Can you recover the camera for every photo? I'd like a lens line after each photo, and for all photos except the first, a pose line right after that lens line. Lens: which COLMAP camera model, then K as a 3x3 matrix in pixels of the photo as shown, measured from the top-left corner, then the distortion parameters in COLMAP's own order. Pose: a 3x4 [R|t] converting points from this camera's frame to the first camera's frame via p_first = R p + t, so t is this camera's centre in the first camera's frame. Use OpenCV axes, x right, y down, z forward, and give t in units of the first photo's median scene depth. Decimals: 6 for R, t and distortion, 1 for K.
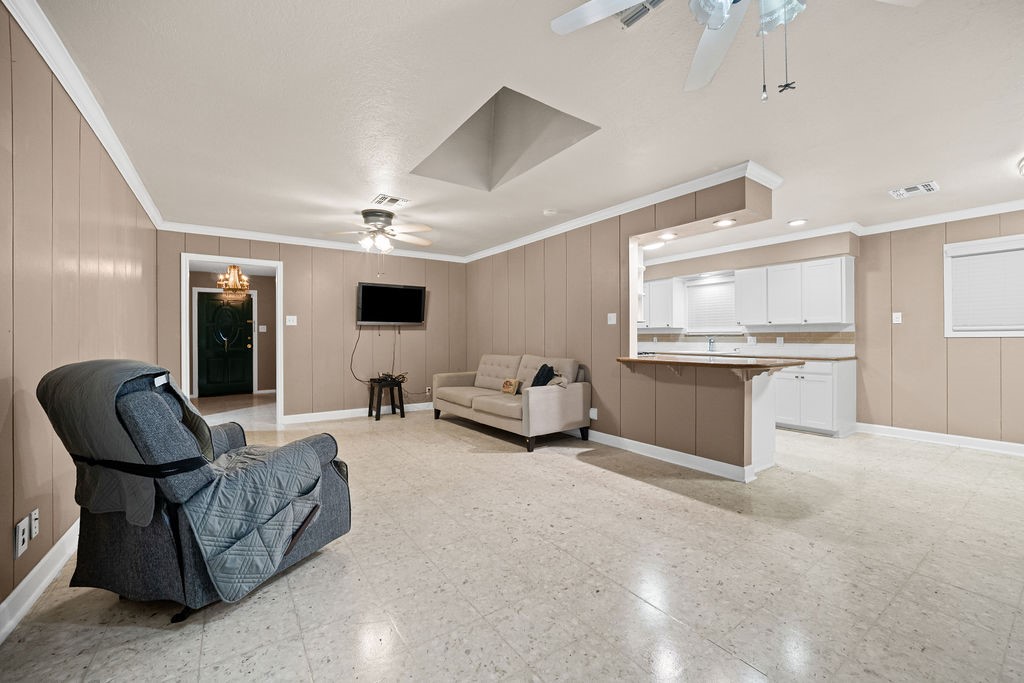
lens RADIAL K [[392.2, 0, 517.5], [0, 392.2, 340.5], [0, 0, 1]] dist [-0.025886, 0.007397]
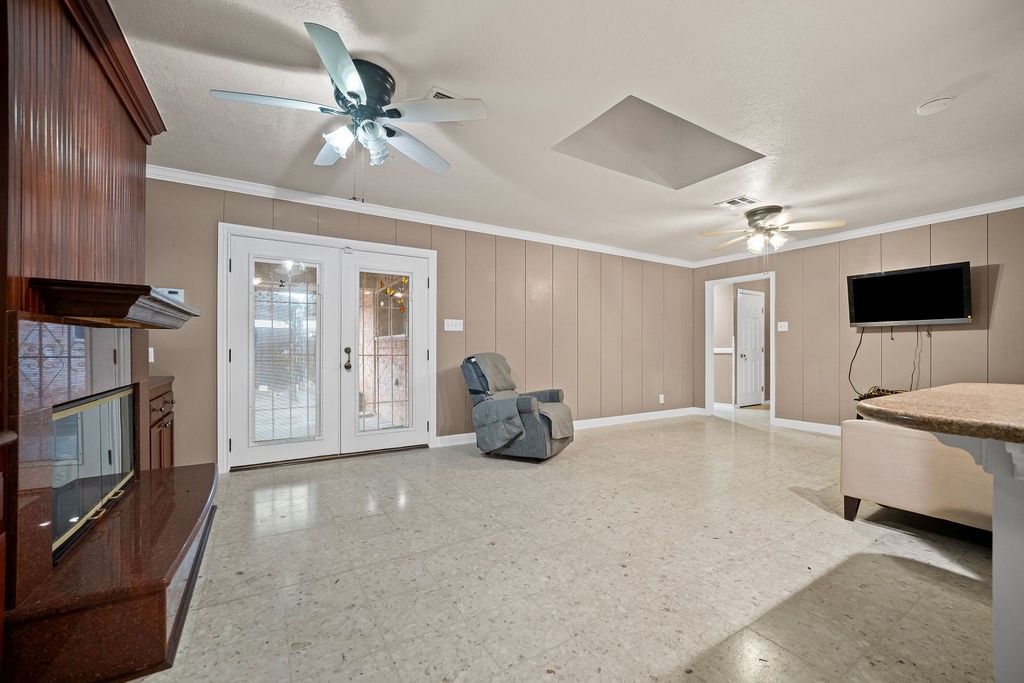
lens RADIAL K [[392.2, 0, 517.5], [0, 392.2, 340.5], [0, 0, 1]] dist [-0.025886, 0.007397]
pose [[-0.008838, -0.017064, -0.999815, 0.721962], [-0.003668, 0.999848, -0.017032, 0.008217], [0.999954, 0.003516, -0.008900, 0.511626]]
